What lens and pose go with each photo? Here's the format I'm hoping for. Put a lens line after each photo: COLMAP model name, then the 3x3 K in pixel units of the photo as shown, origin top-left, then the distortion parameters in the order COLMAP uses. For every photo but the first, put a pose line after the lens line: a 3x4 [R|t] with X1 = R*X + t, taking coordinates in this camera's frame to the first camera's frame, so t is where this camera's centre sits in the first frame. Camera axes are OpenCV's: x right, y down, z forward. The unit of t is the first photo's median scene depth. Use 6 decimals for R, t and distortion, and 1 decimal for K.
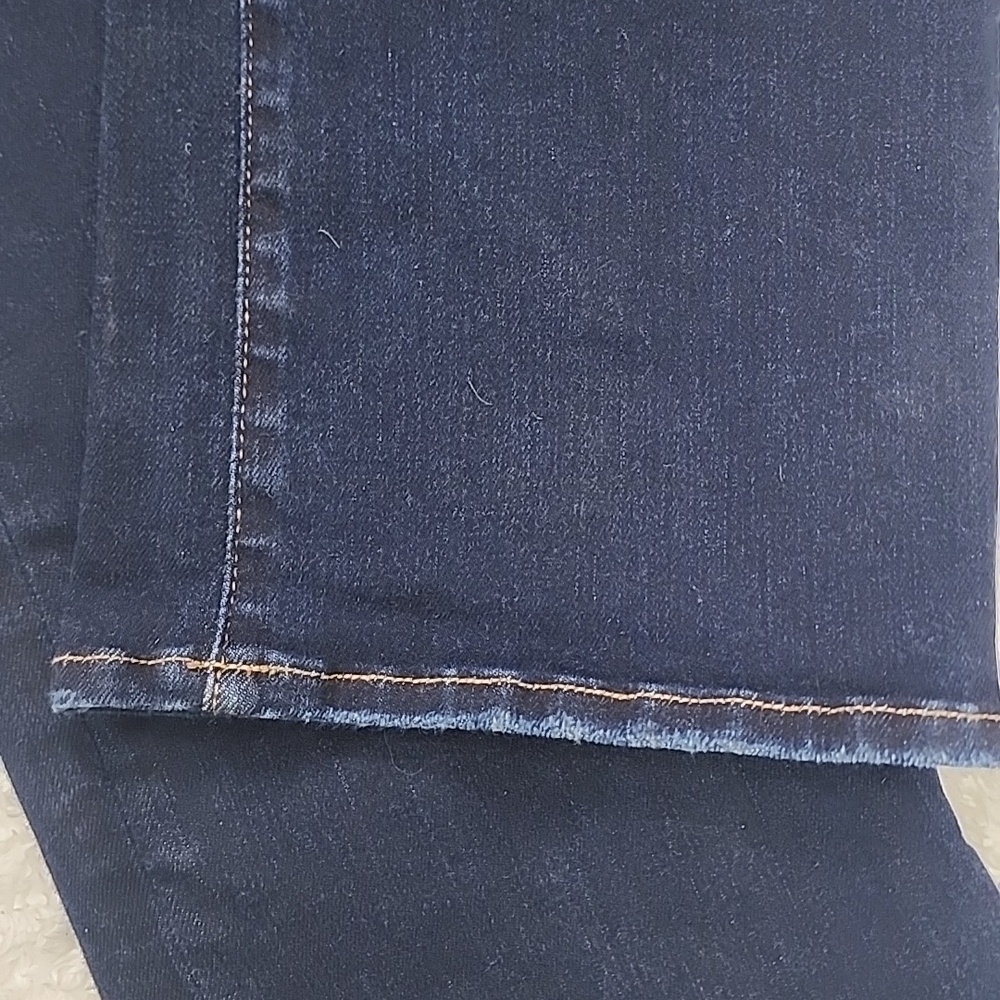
lens RADIAL K [[1326.1, 0, 509.9], [0, 1326.1, 450.2], [0, 0, 1]] dist [0.124111, -0.341037]
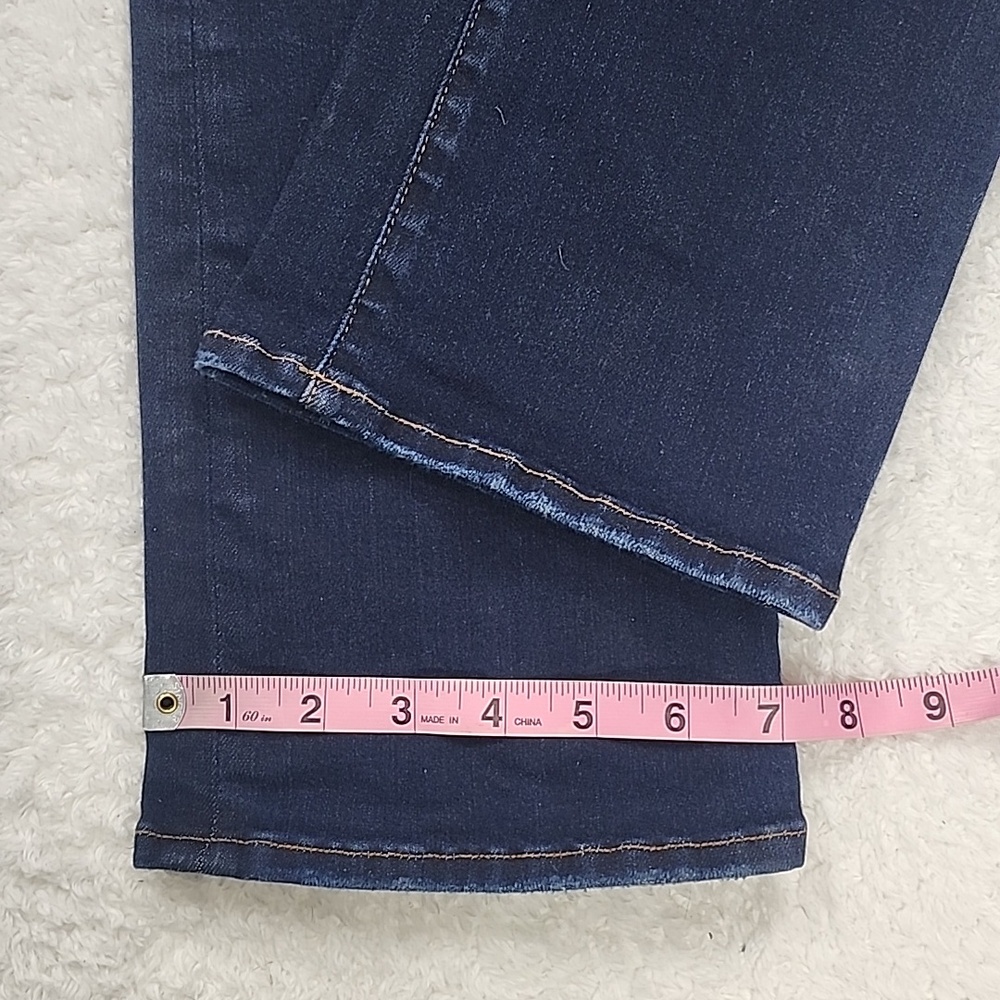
lens RADIAL K [[1326.1, 0, 509.9], [0, 1326.1, 450.2], [0, 0, 1]] dist [0.124111, -0.341037]
pose [[0.937592, 0.347024, 0.022259, -0.037684], [-0.346737, 0.937830, -0.015770, 0.185821], [-0.026348, 0.007068, 0.999628, -0.380325]]
